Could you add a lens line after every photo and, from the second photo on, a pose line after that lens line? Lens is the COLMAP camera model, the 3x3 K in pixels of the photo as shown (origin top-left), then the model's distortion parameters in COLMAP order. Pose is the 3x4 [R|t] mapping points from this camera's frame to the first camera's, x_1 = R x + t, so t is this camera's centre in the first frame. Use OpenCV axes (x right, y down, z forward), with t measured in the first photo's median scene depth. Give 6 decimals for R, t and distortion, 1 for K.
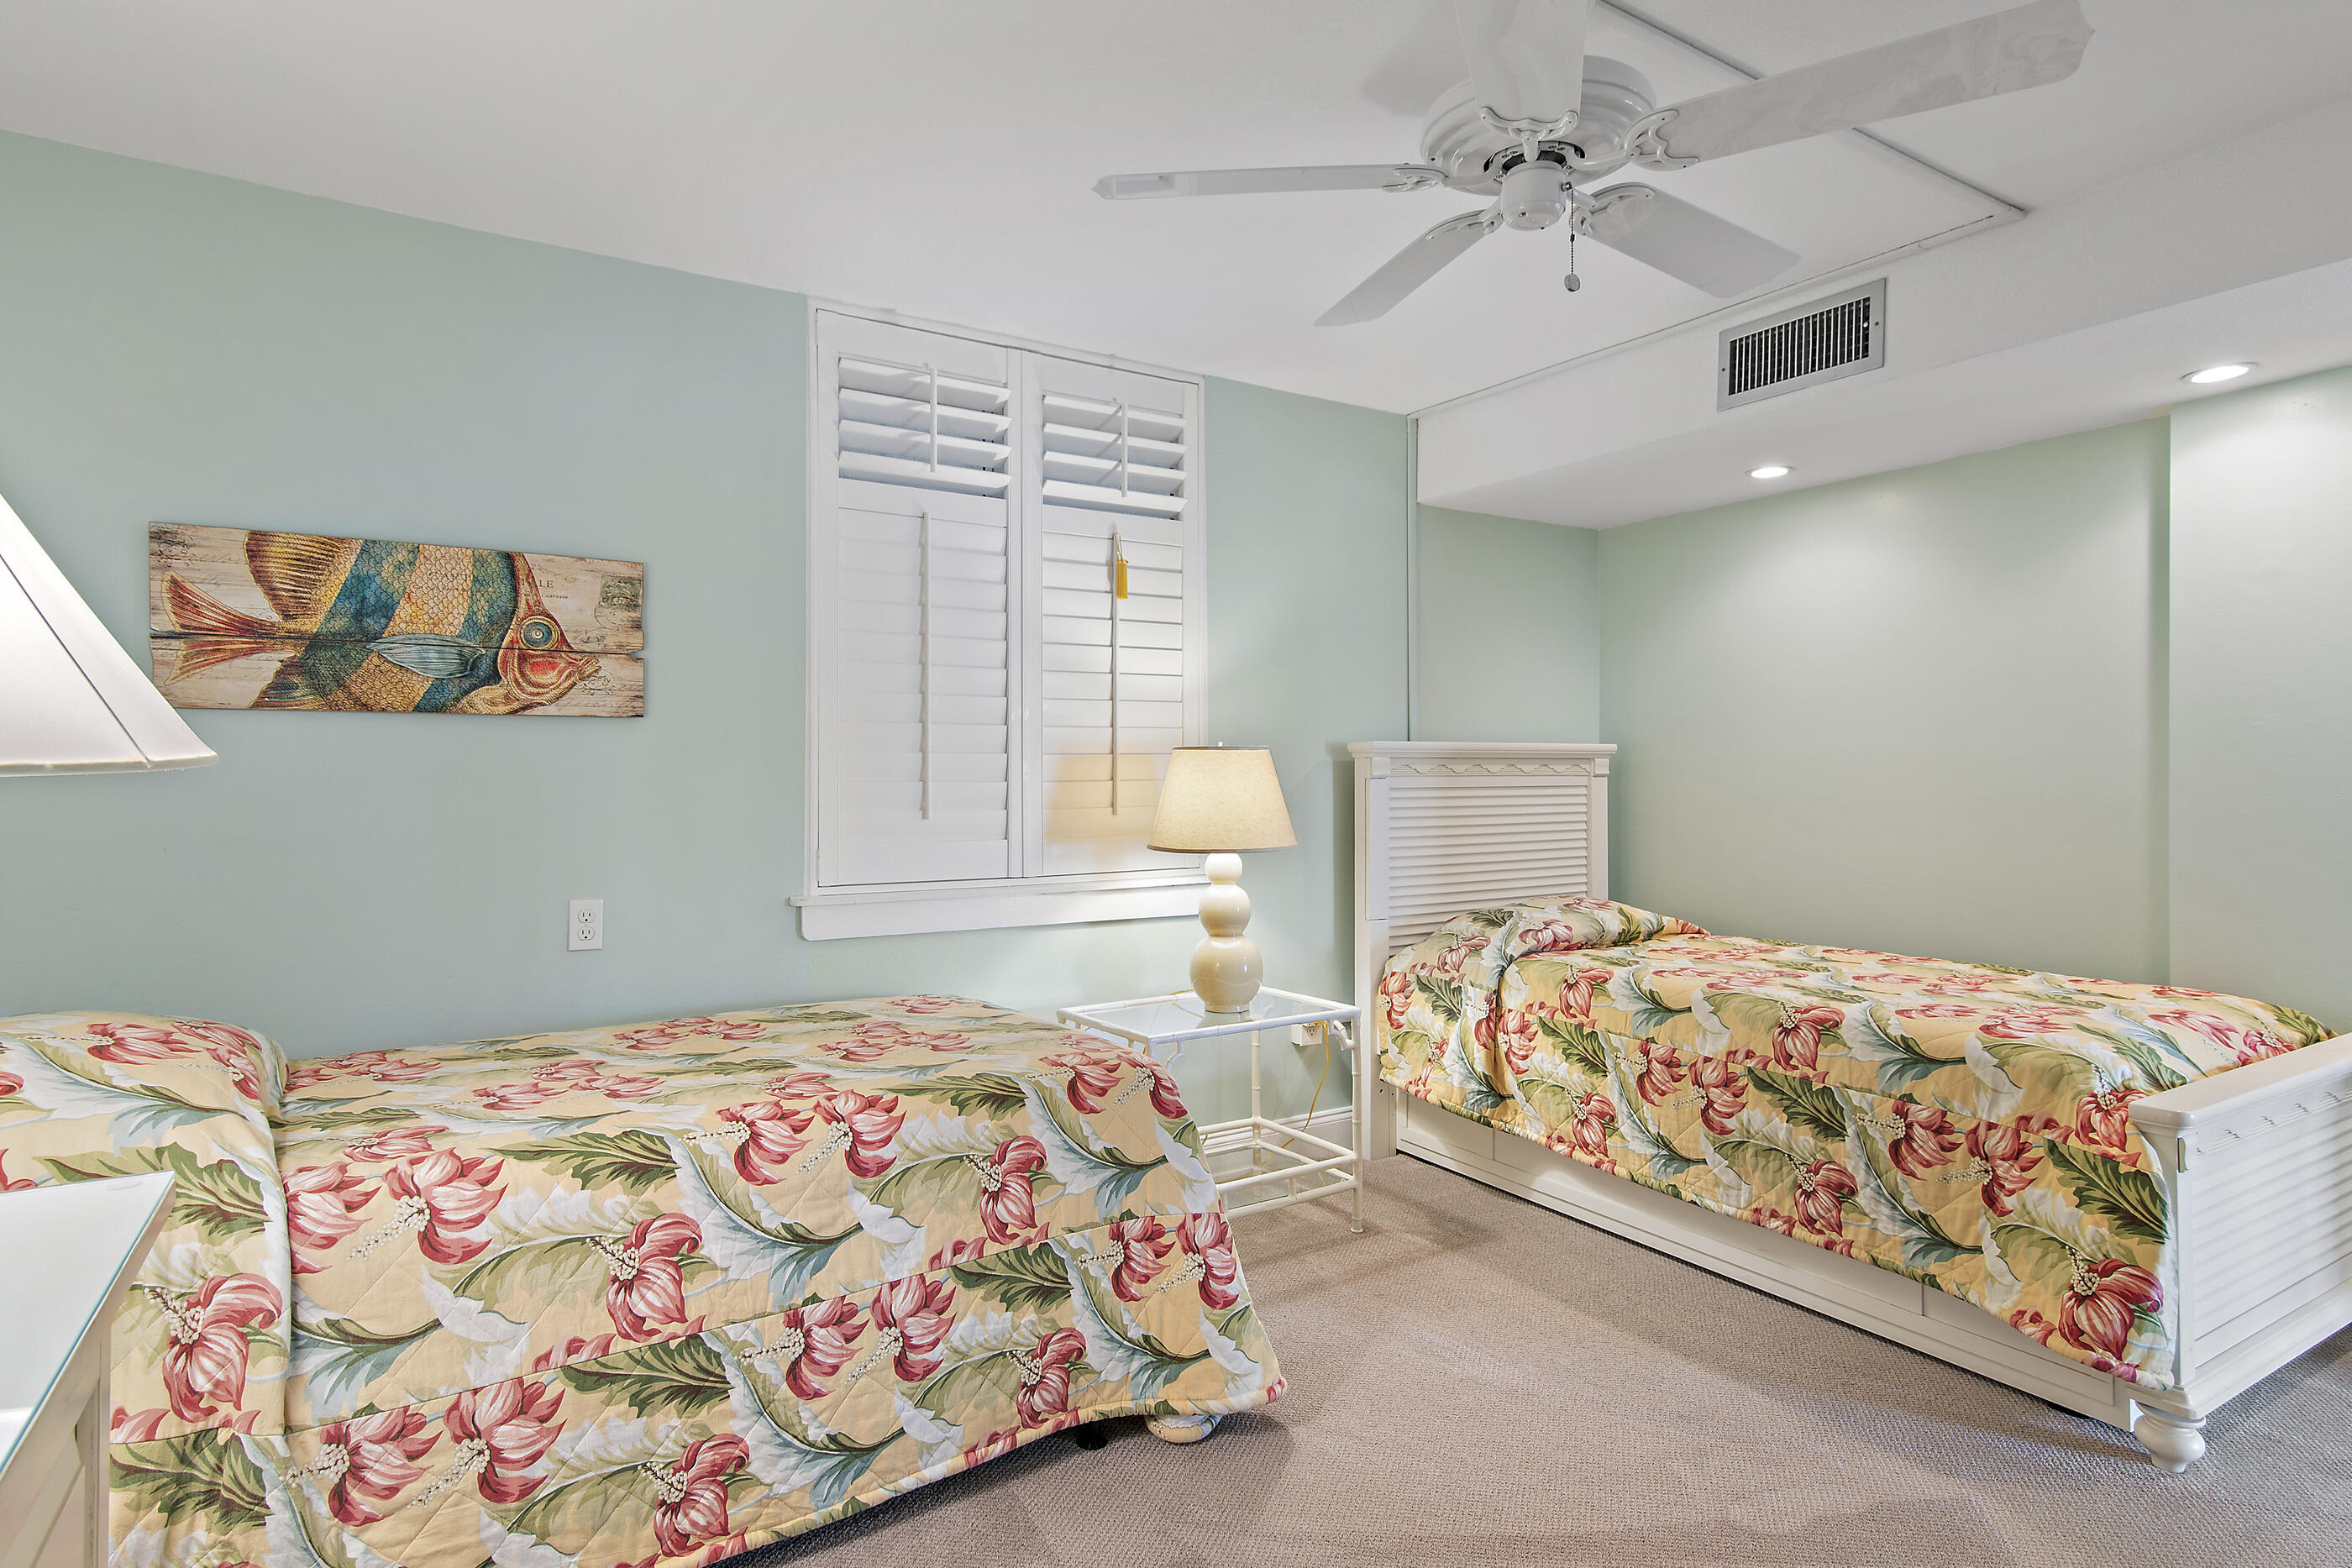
lens RADIAL K [[1161.3, 0, 1176.0], [0, 1161.3, 784.0], [0, 0, 1]] dist [0.005216, 0.000824]
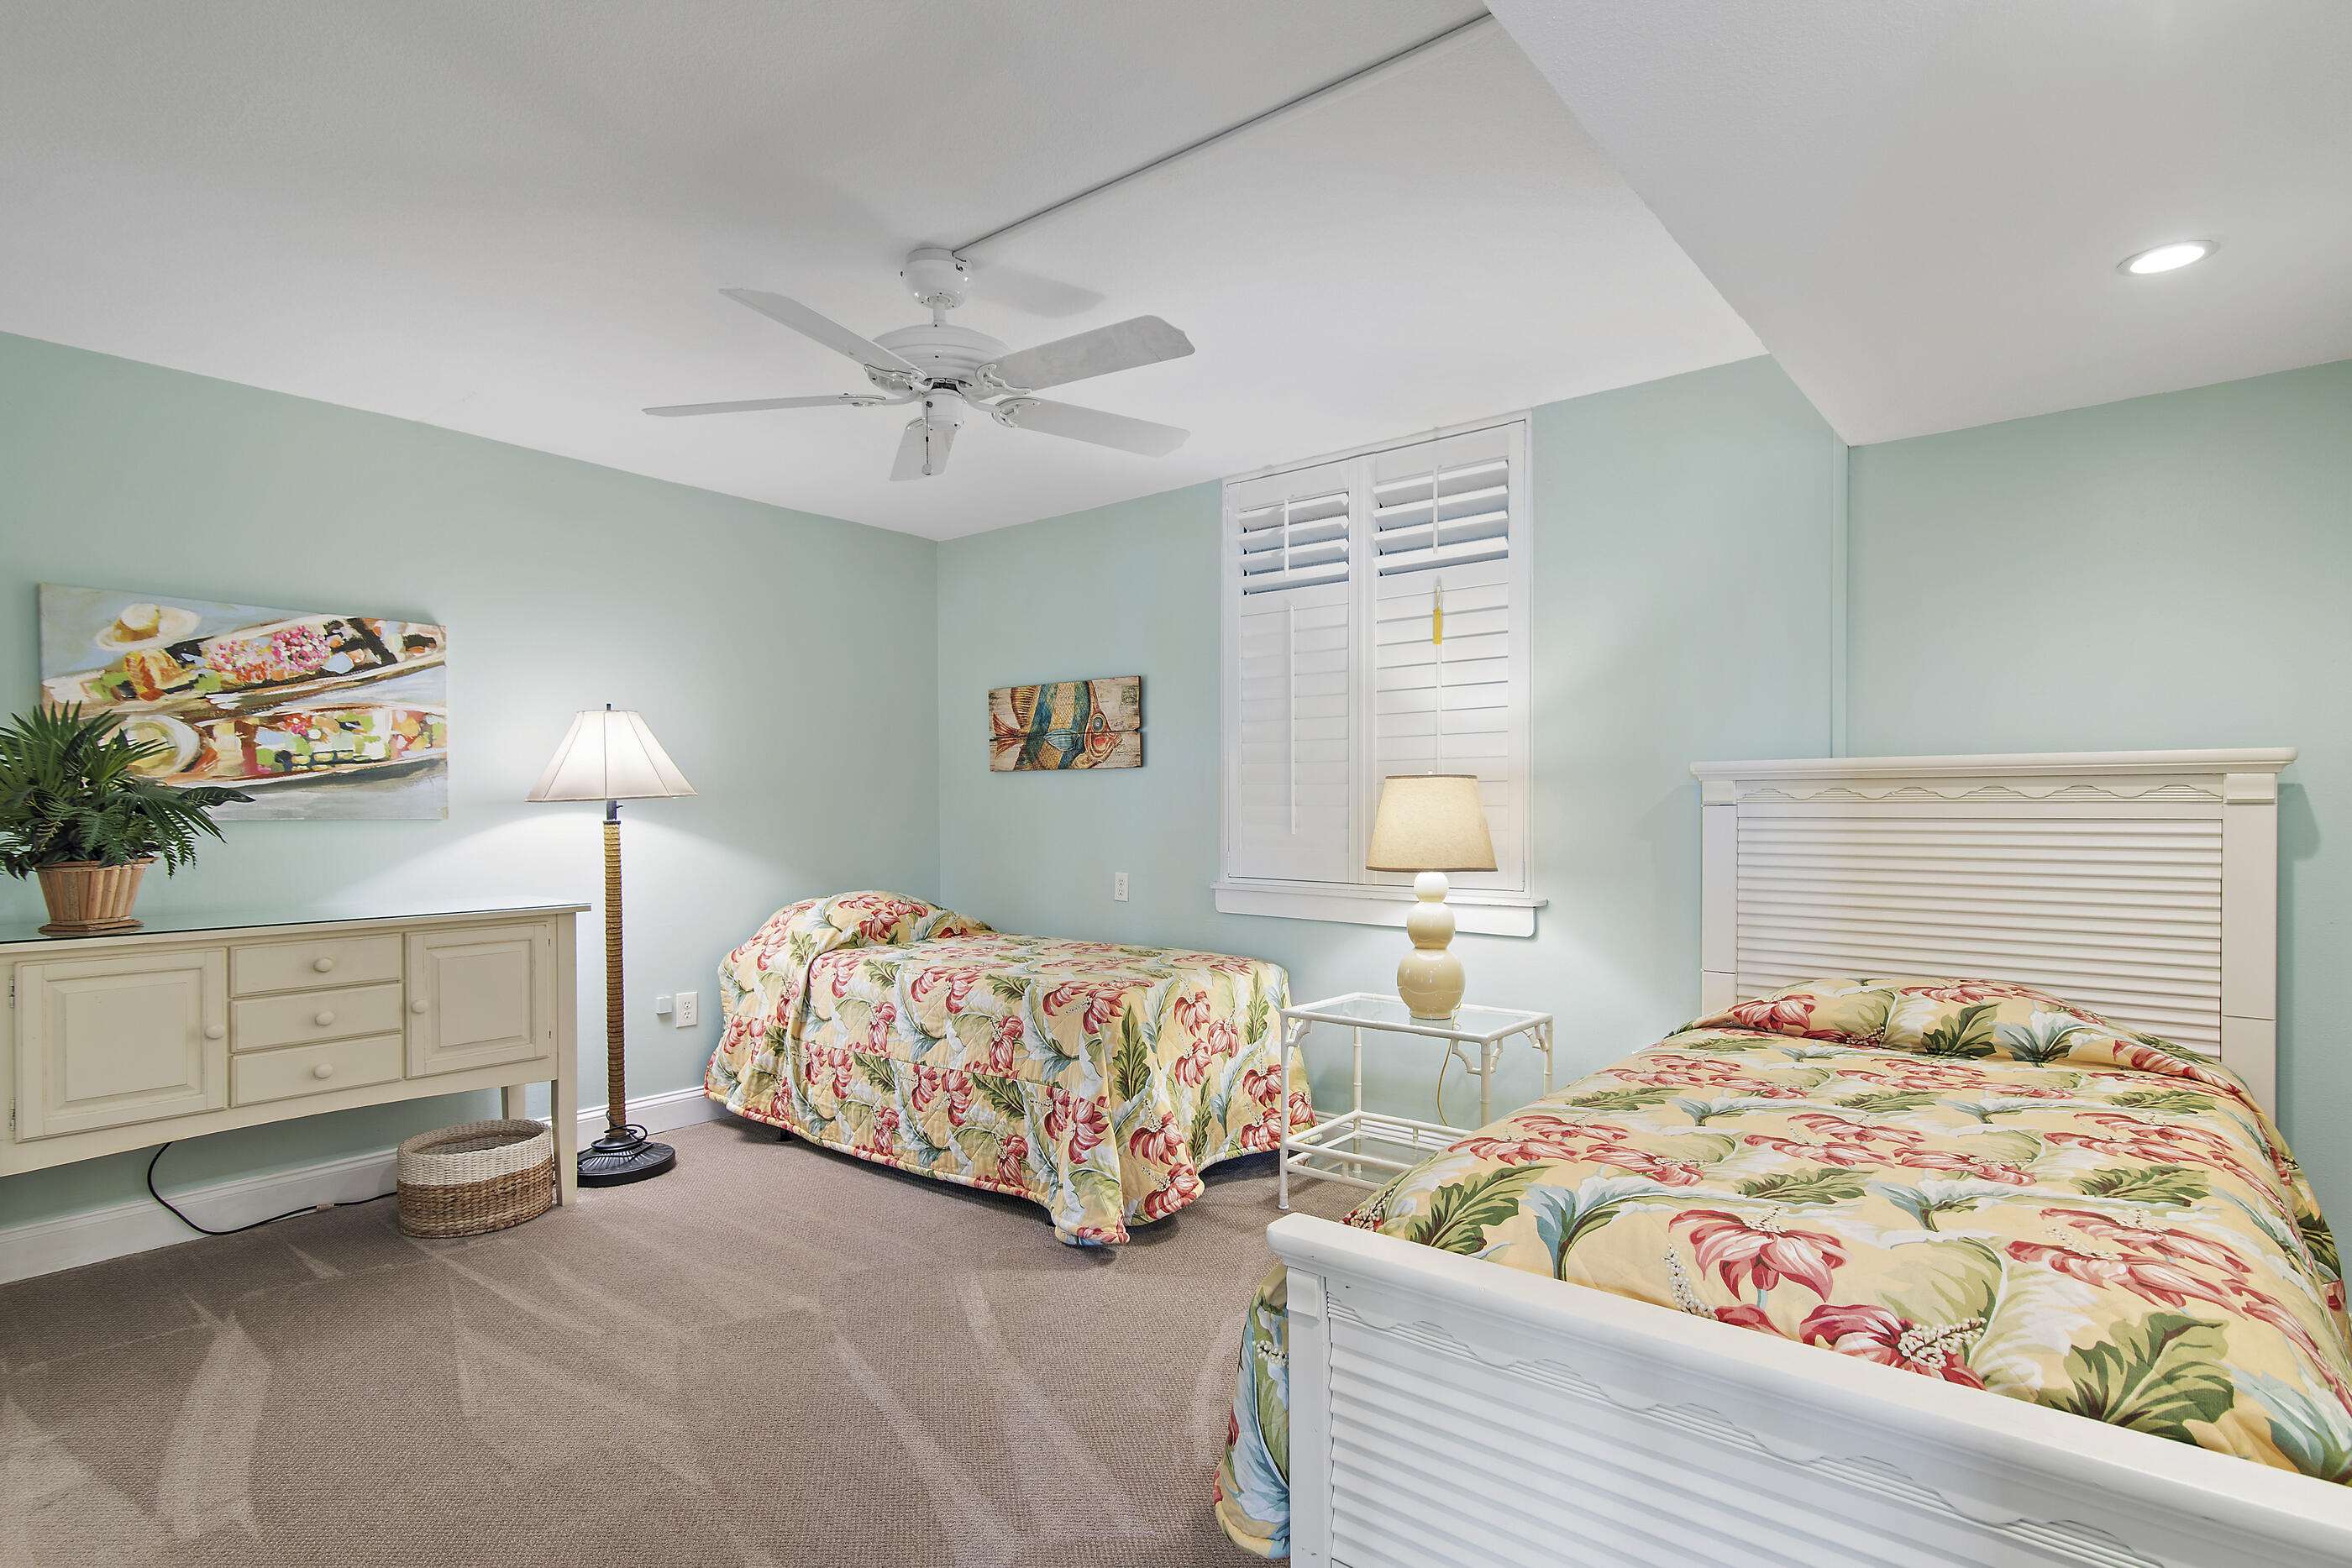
lens RADIAL K [[1161.3, 0, 1176.0], [0, 1161.3, 784.0], [0, 0, 1]] dist [0.005216, 0.000824]
pose [[0.350326, -0.010128, -0.936573, 1.305139], [-0.001954, 0.999931, -0.011544, -0.015267], [0.936626, 0.005874, 0.350282, 0.524370]]
